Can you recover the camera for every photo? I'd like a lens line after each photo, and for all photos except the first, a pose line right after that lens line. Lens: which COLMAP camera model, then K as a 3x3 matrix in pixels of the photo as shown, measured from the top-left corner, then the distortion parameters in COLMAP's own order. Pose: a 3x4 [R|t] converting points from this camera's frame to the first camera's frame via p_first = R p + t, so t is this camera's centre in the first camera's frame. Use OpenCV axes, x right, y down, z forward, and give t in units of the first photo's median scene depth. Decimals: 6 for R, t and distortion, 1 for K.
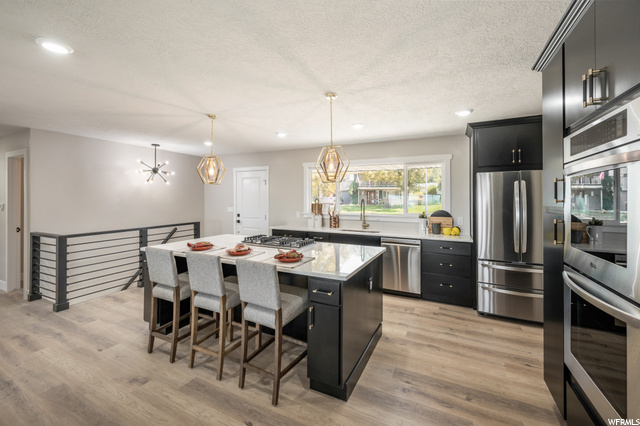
lens RADIAL K [[284.8, 0, 311.6], [0, 284.8, 198.8], [0, 0, 1]] dist [0.000802, 0.000196]
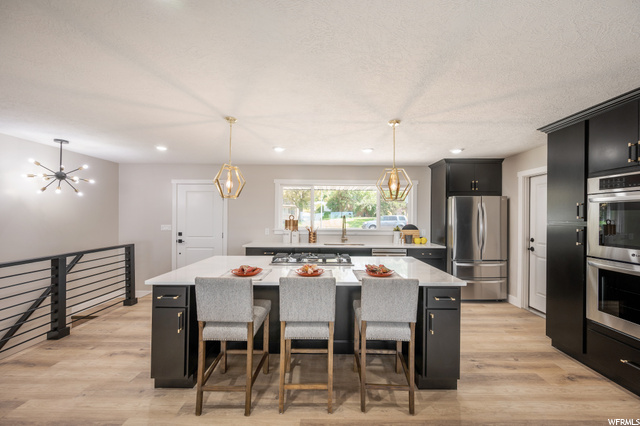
lens RADIAL K [[262.9, 0, 320.0], [0, 262.9, 213.0], [0, 0, 1]] dist [-0.002587, -0.000410]
pose [[0.883298, 0.006260, 0.468771, -0.444346], [-0.001463, 0.999943, -0.010597, 0.002046], [-0.468810, 0.008675, 0.883256, 0.156740]]
